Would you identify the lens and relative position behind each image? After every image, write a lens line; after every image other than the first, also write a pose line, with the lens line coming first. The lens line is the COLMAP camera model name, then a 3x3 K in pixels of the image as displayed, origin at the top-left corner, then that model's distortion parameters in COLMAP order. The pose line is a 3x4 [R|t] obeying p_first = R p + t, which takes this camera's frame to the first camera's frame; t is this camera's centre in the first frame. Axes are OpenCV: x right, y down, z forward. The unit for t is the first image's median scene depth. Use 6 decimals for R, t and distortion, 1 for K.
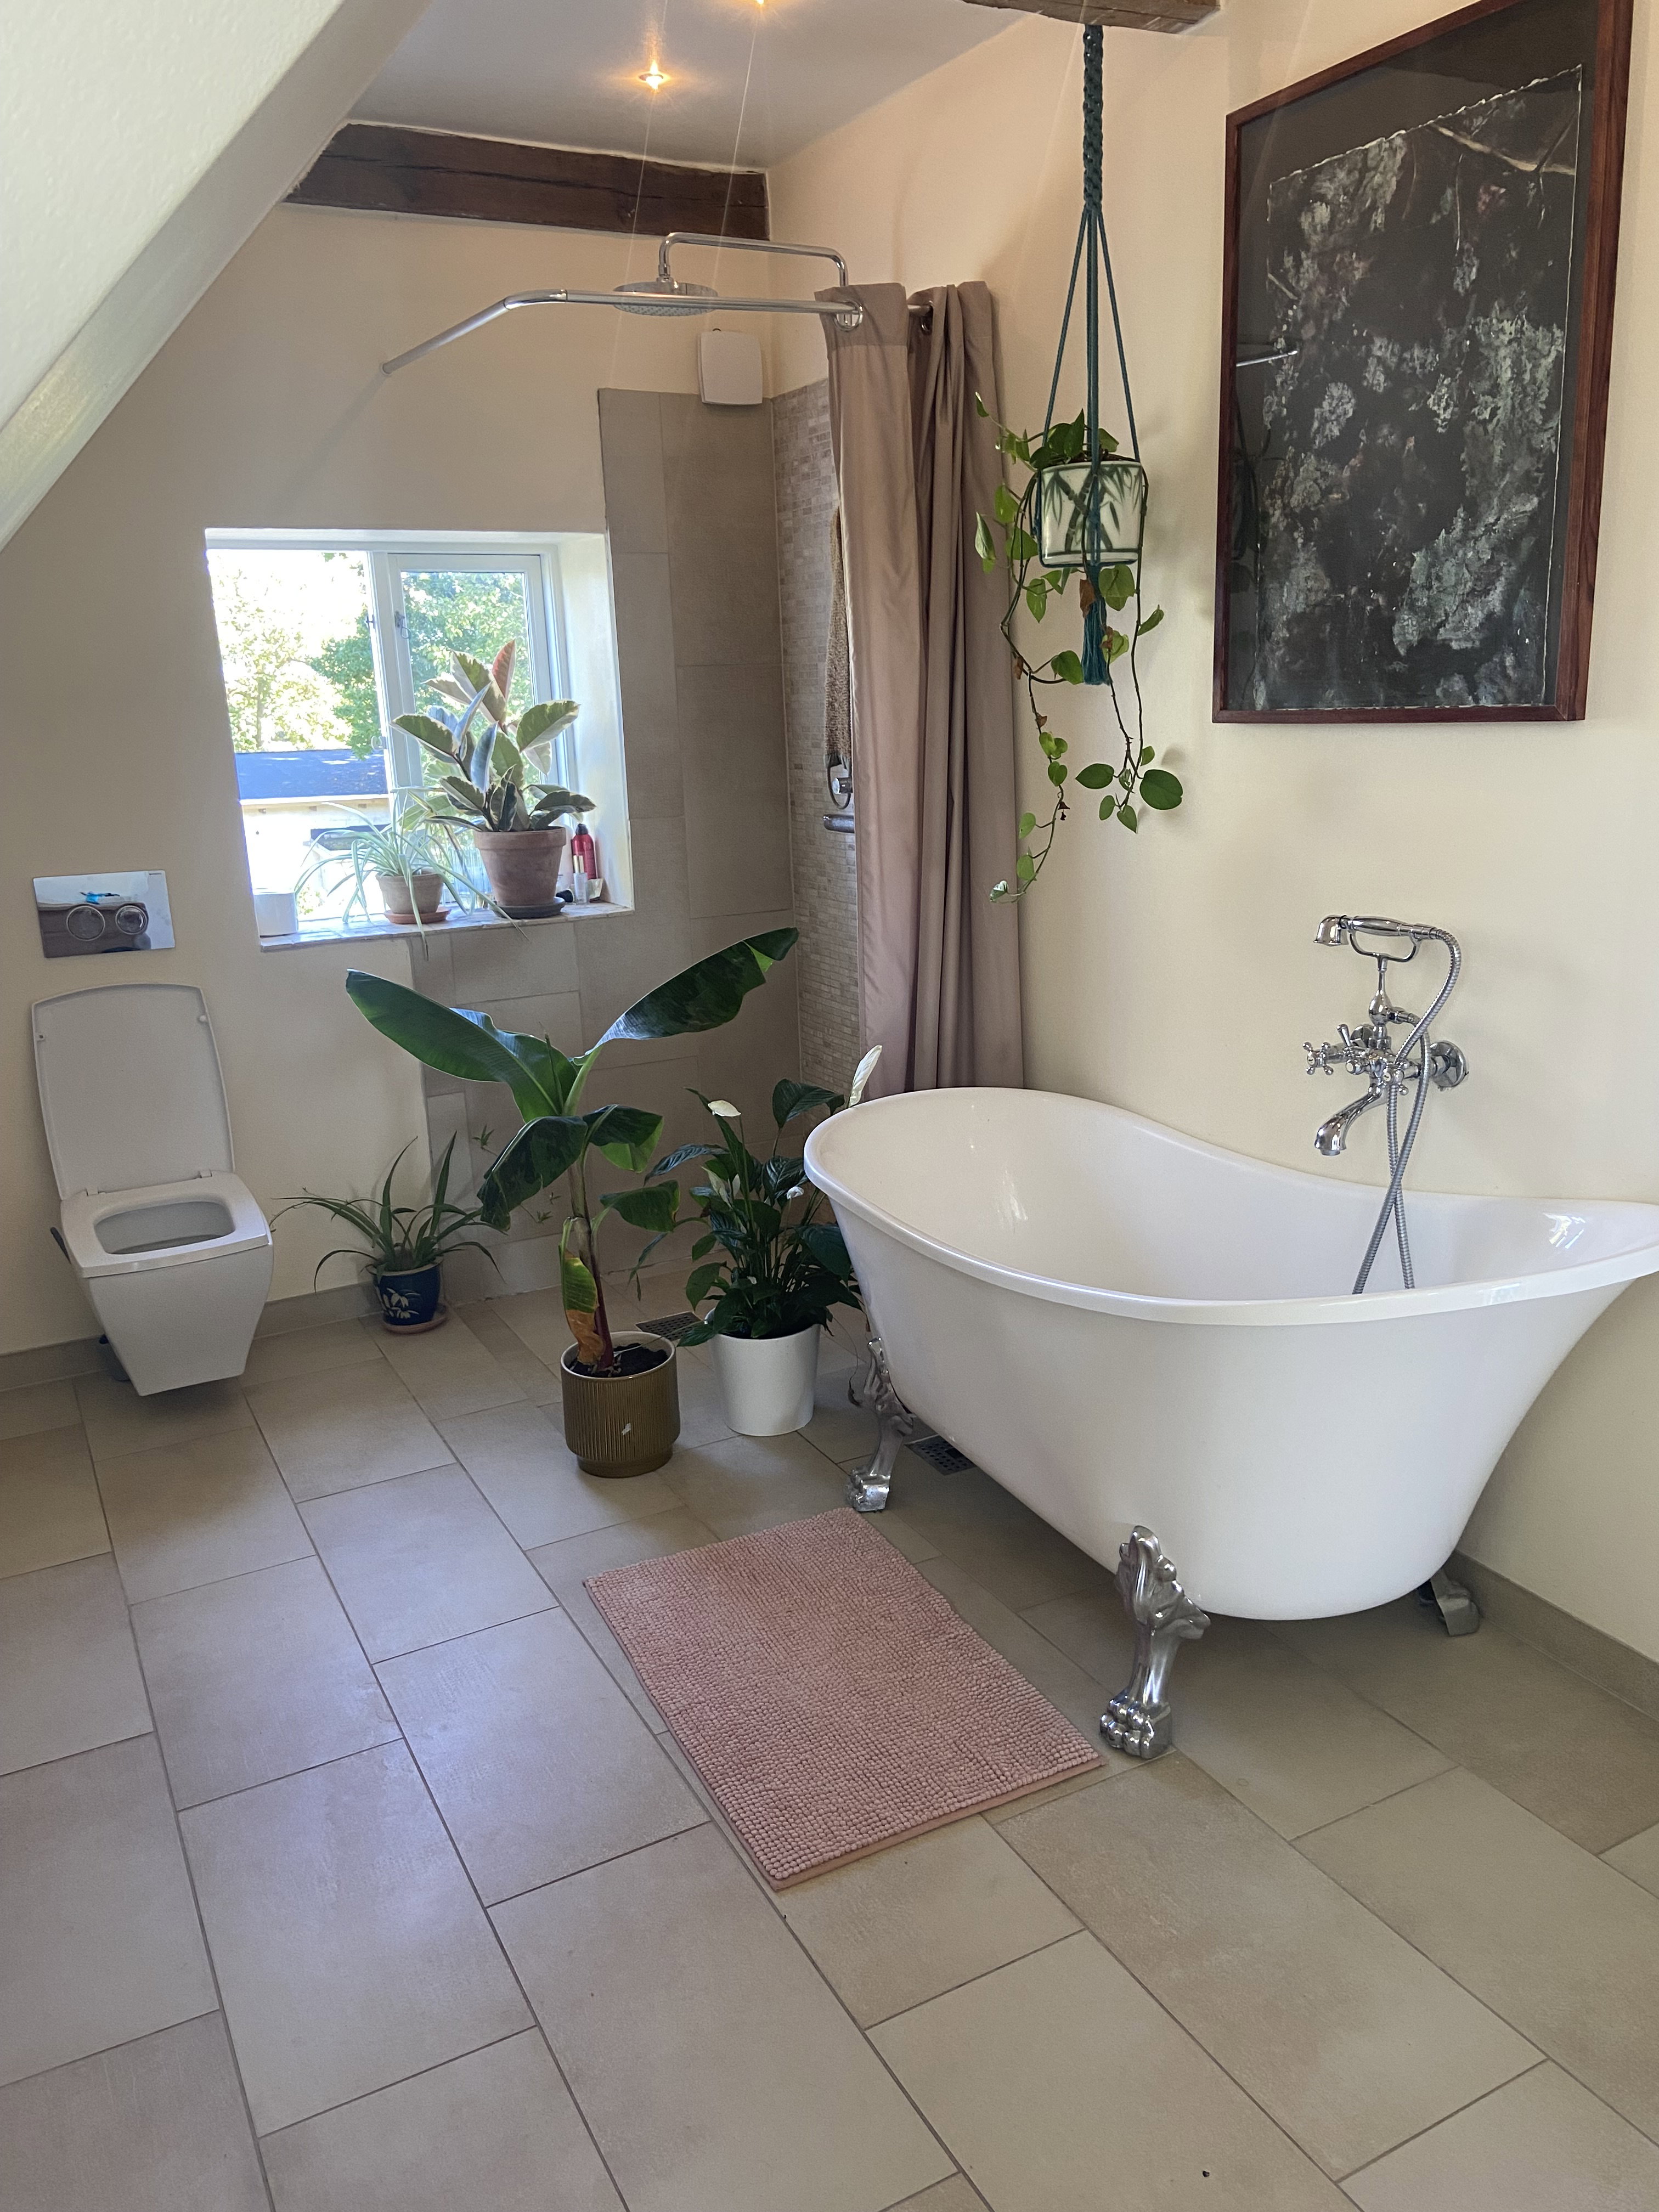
lens RADIAL K [[1661.0, 0, 834.4], [0, 1661.0, 1109.1], [0, 0, 1]] dist [0.038916, -0.031289]
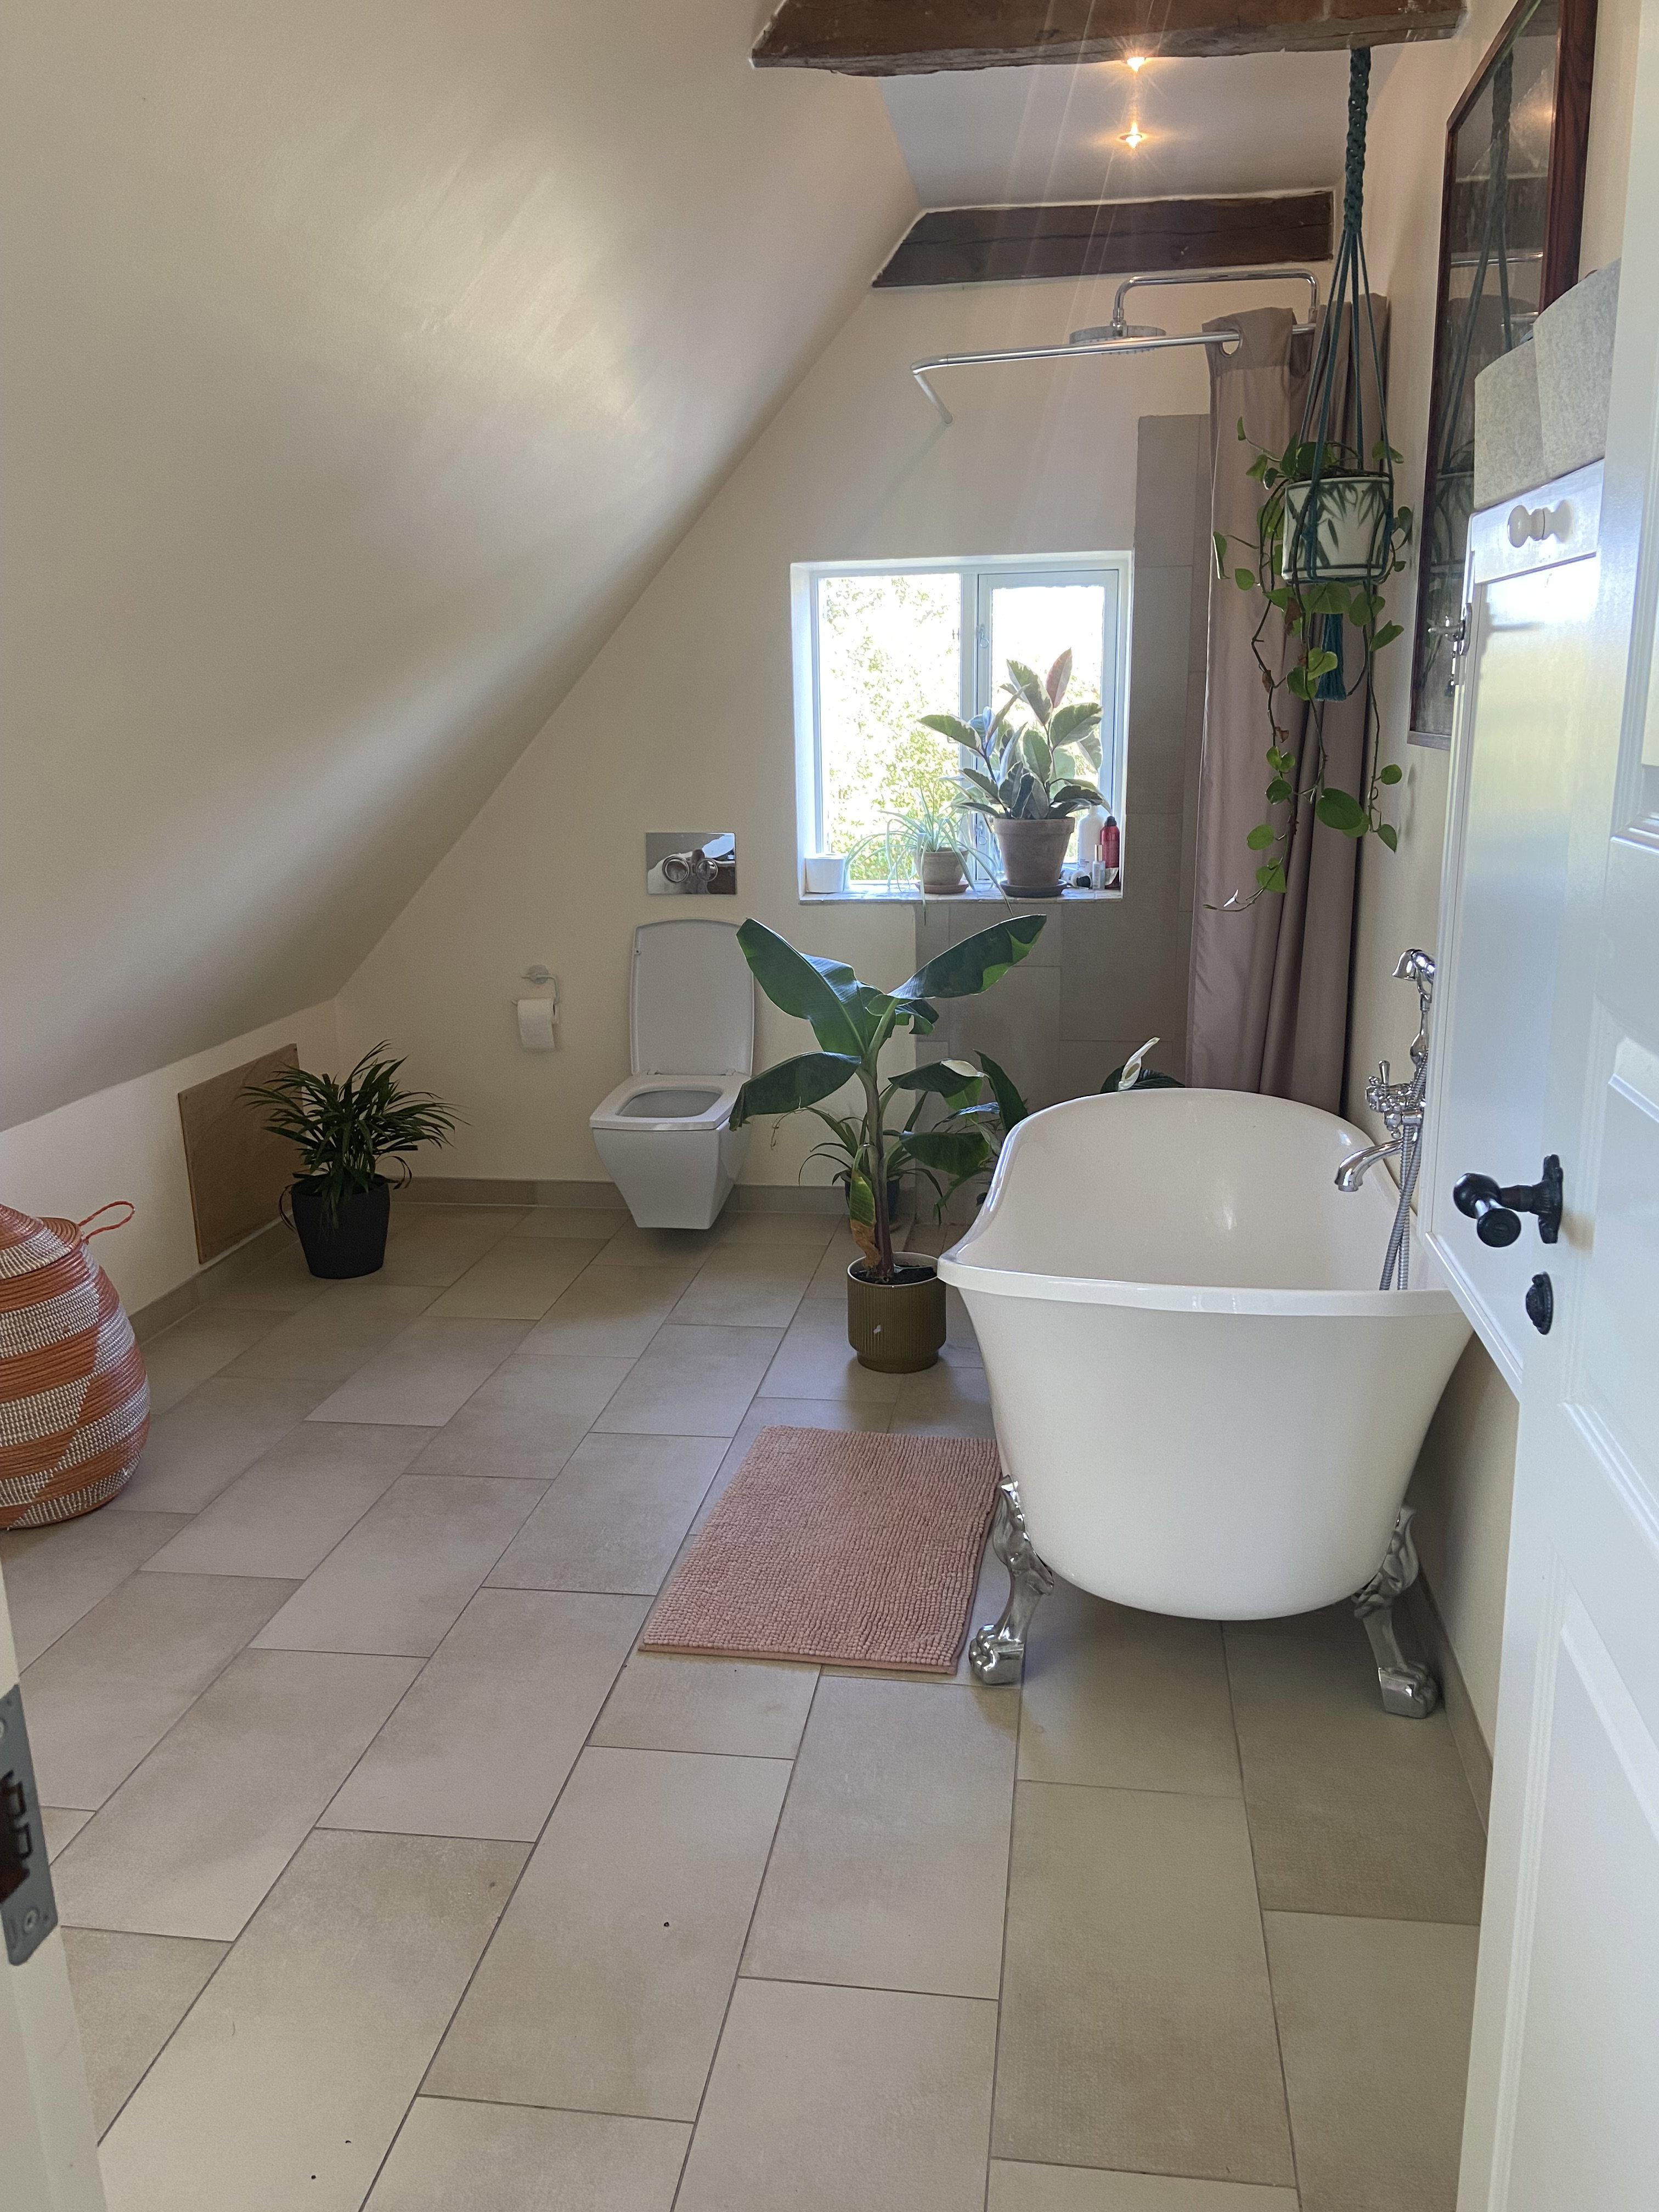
lens RADIAL K [[1661.0, 0, 834.1], [0, 1661.0, 1110.2], [0, 0, 1]] dist [0.038916, -0.031289]
pose [[0.797733, 0.162174, -0.580794, 0.476649], [-0.158534, 0.985679, 0.057479, -0.020841], [0.581798, 0.046223, 0.812019, 0.024843]]
